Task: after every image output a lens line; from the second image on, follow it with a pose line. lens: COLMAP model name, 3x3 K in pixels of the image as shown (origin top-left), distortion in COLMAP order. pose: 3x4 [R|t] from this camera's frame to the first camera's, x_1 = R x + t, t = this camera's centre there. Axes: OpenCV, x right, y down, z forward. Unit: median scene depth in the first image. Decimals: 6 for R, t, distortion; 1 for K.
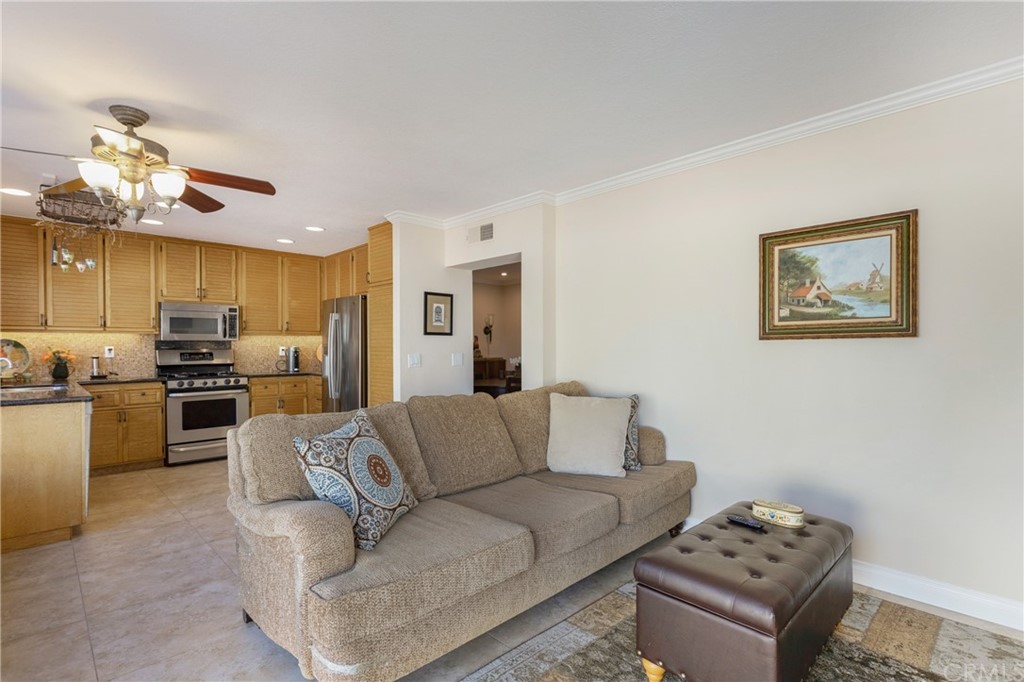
lens RADIAL K [[493.1, 0, 511.4], [0, 493.1, 349.6], [0, 0, 1]] dist [0.000068, 0.000356]
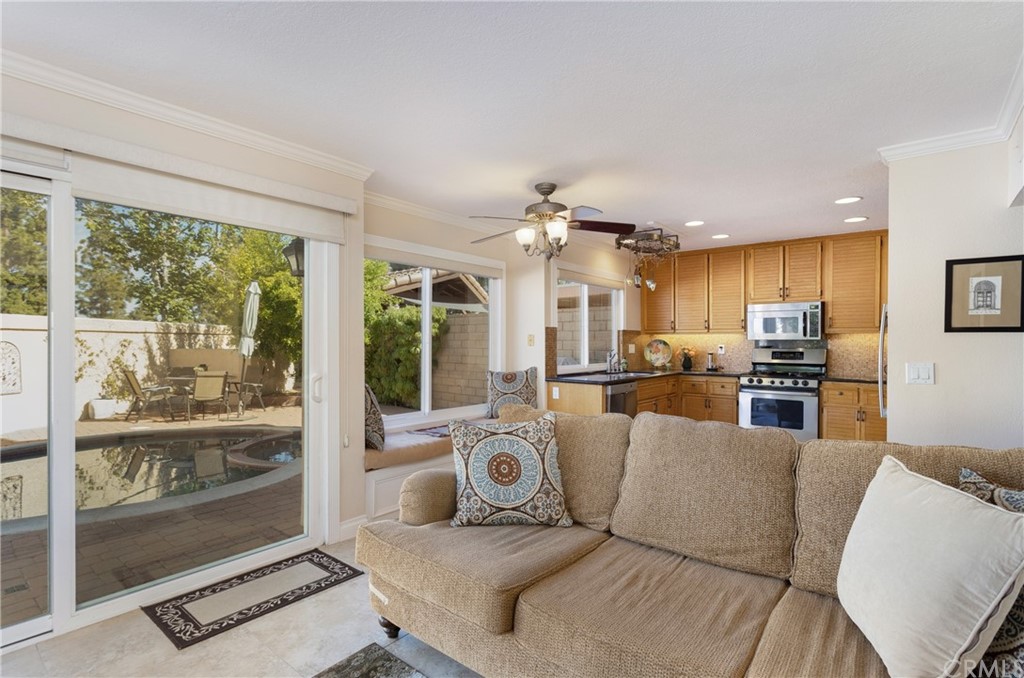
lens RADIAL K [[493.2, 0, 517.3], [0, 493.2, 344.3], [0, 0, 1]] dist [0.000199, 0.000054]
pose [[0.125221, 0.009698, -0.992081, 0.324471], [-0.008891, 0.999923, 0.008652, -0.013997], [0.992089, 0.007738, 0.125297, 0.364150]]
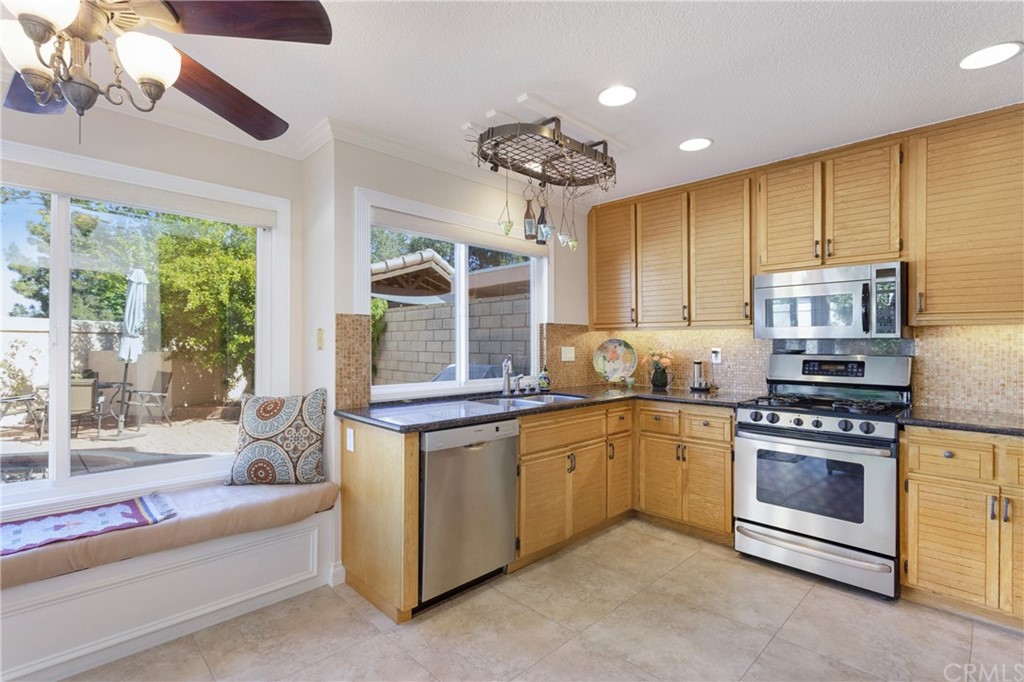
lens RADIAL K [[481.7, 0, 512.0], [0, 481.7, 341.0], [0, 0, 1]] dist [-0.001839, 0.000001]
pose [[0.011089, -0.000885, -0.999938, -0.126288], [-0.009385, 0.999955, -0.000989, -0.013174], [0.999894, 0.009395, 0.011080, 0.715350]]
